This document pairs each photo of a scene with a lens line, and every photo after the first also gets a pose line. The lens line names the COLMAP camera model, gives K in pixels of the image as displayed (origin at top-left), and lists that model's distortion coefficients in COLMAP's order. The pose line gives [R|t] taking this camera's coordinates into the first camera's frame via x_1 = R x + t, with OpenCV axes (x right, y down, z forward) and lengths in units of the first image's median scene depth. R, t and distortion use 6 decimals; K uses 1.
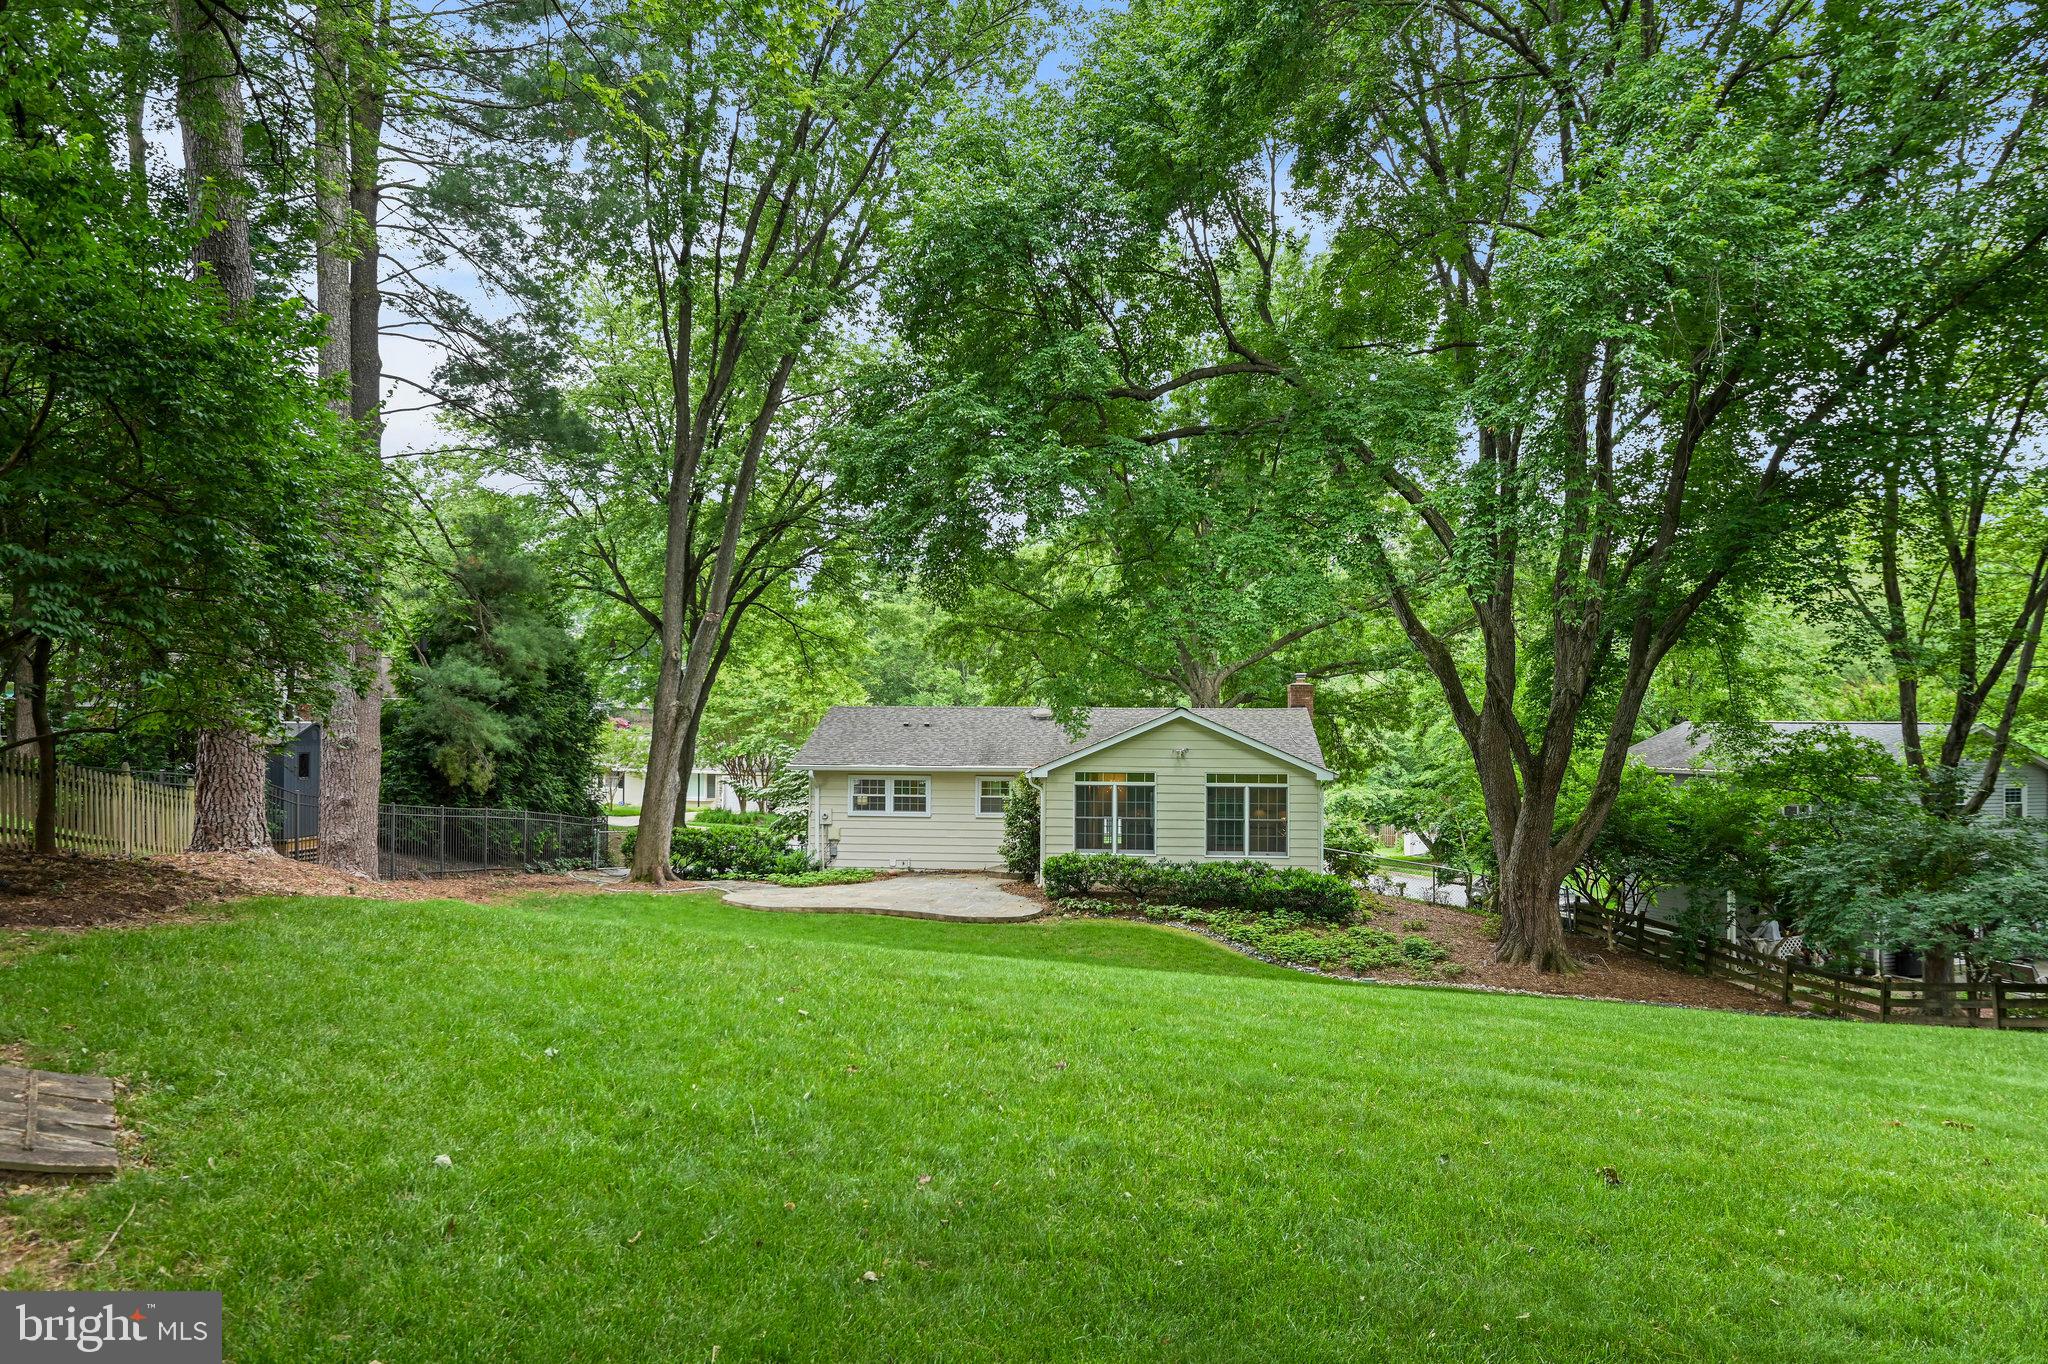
lens RADIAL K [[1327.6, 0, 1013.9], [0, 1327.6, 667.1], [0, 0, 1]] dist [-0.005742, -0.005529]
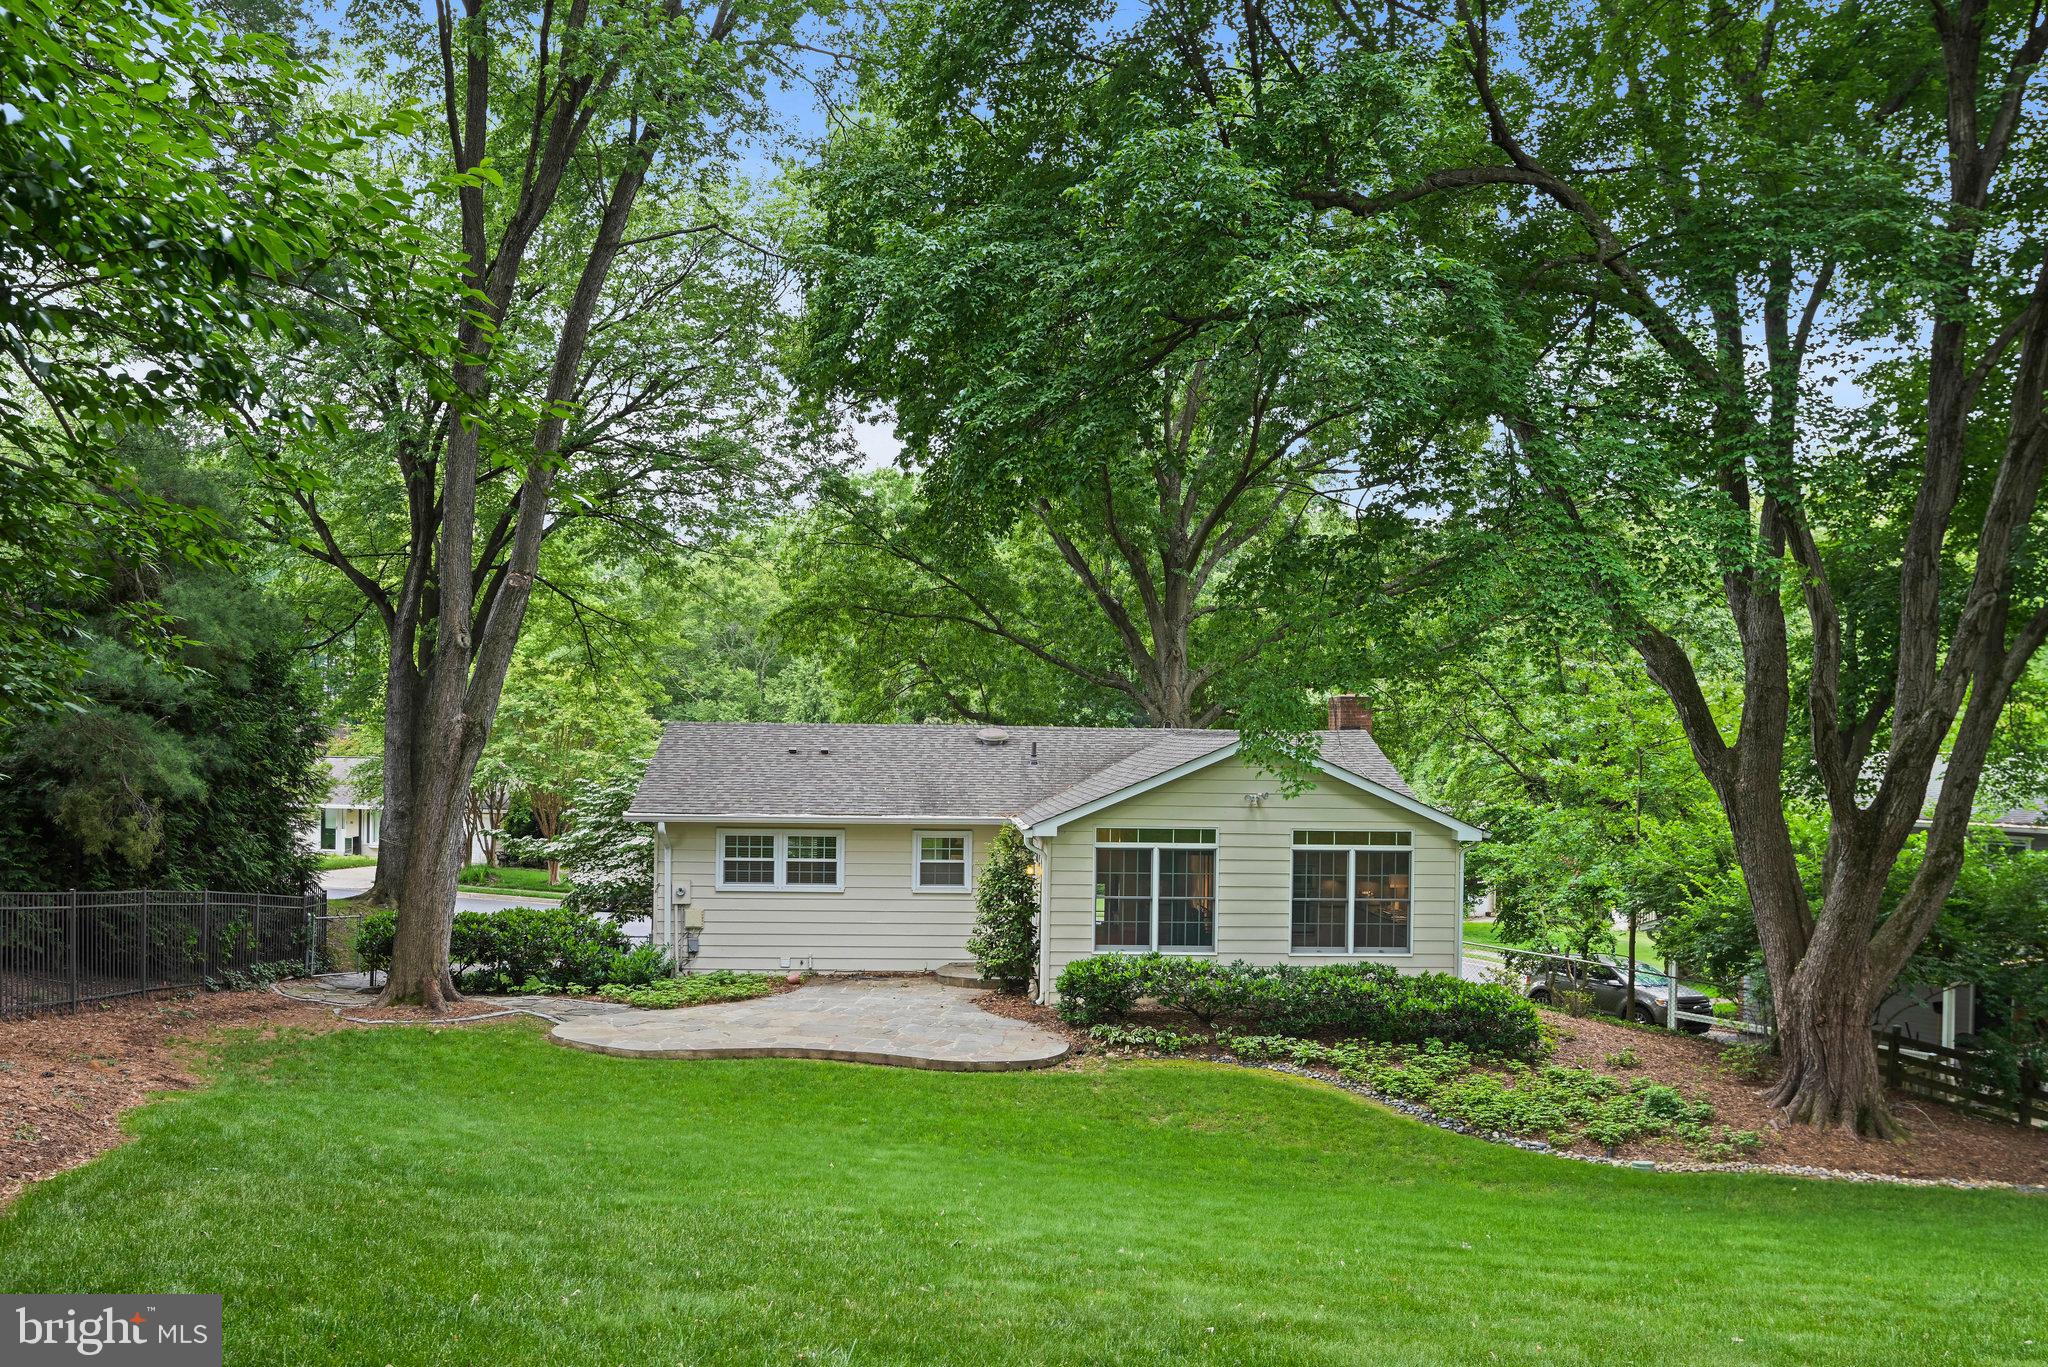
lens RADIAL K [[1644.8, 0, 977.9], [0, 1644.8, 727.7], [0, 0, 1]] dist [-0.005968, -0.007151]
pose [[0.990670, 0.007631, 0.136067, -0.122257], [-0.012453, 0.999323, 0.034622, 0.002425], [-0.135711, -0.035994, 0.990094, 0.209356]]
